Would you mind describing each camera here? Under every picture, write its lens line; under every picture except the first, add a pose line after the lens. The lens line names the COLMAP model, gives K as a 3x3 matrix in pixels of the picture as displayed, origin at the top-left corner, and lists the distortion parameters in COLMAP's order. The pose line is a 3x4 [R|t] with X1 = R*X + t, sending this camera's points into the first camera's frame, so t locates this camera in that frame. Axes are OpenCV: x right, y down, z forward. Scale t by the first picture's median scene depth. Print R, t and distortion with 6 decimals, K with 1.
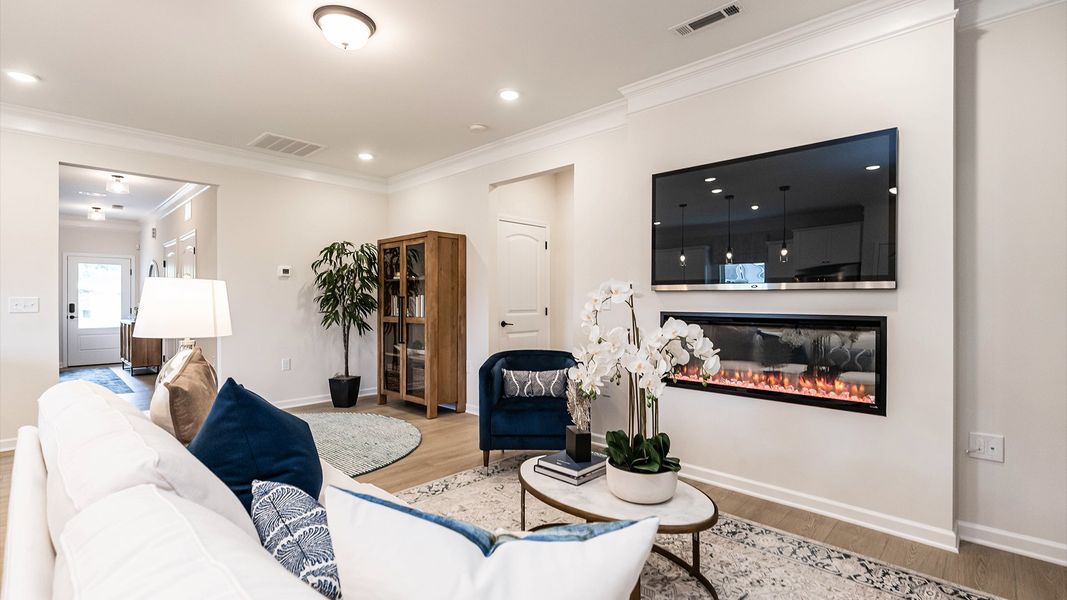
lens RADIAL K [[488.7, 0, 535.5], [0, 488.7, 295.8], [0, 0, 1]] dist [0.000104, -0.000609]
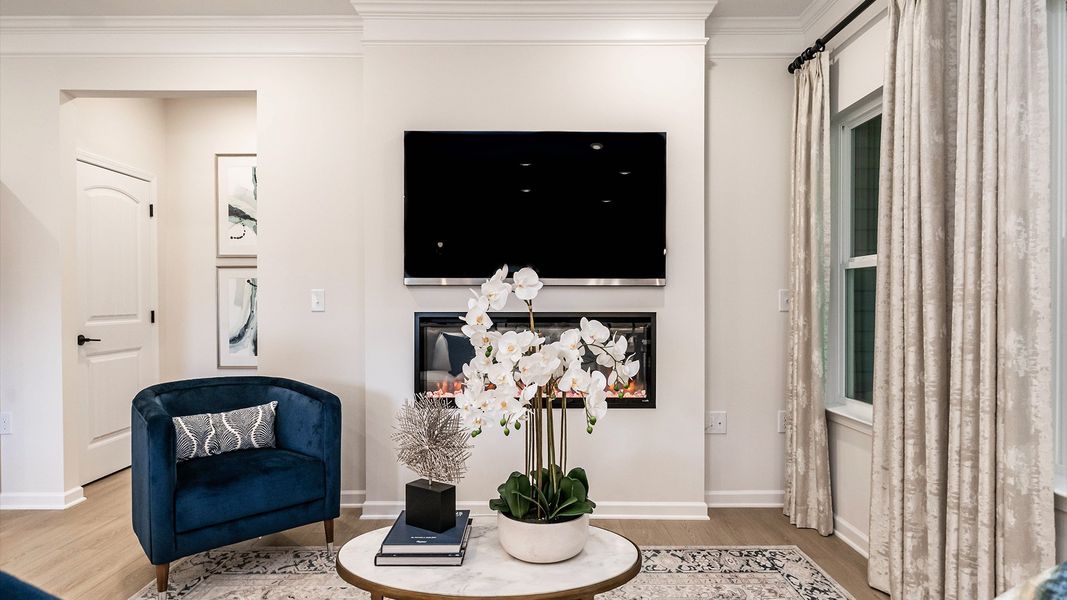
lens RADIAL K [[591.5, 0, 535.0], [0, 591.5, 300.8], [0, 0, 1]] dist [-0.005248, 0.002573]
pose [[0.718626, -0.003903, 0.695386, -0.237927], [-0.003743, 0.999948, 0.009481, 0.004390], [-0.695386, -0.009416, 0.718574, 0.190218]]
